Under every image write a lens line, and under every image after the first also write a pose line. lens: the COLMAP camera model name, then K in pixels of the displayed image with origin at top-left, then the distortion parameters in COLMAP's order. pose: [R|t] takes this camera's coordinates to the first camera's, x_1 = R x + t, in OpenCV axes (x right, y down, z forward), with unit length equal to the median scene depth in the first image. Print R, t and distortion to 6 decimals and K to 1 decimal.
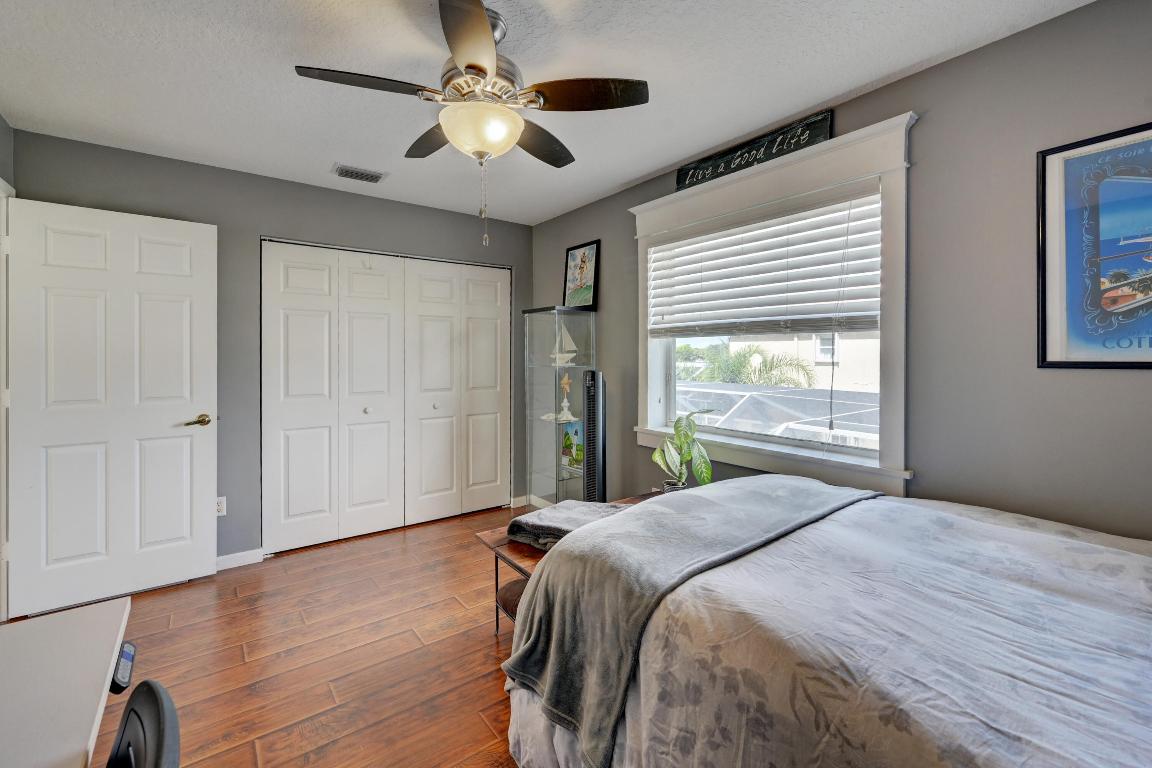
lens RADIAL K [[499.4, 0, 571.6], [0, 499.4, 355.7], [0, 0, 1]] dist [-0.002558, -0.000174]
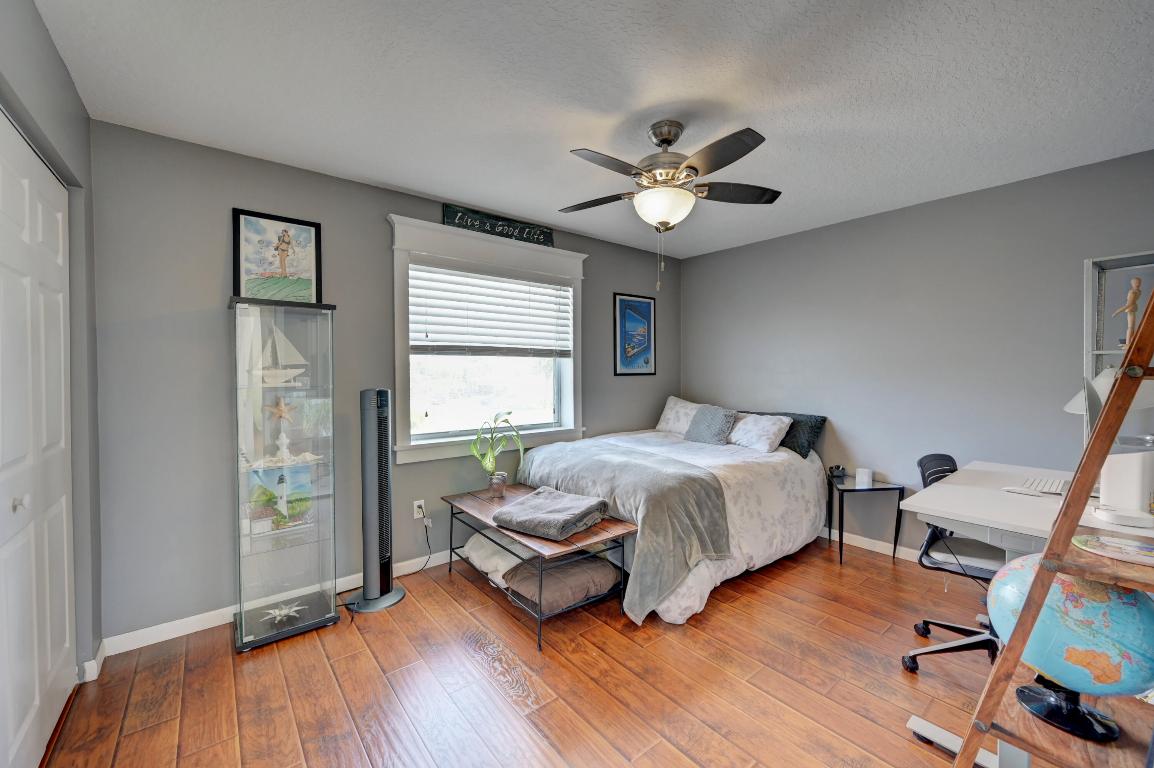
lens RADIAL K [[460.5, 0, 580.5], [0, 460.5, 380.7], [0, 0, 1]] dist [-0.000446, 0.000141]
pose [[-0.058818, -0.016297, 0.998136, -0.914573], [0.005589, 0.999846, 0.016654, 0.005301], [-0.998253, 0.006558, -0.058718, 0.832091]]
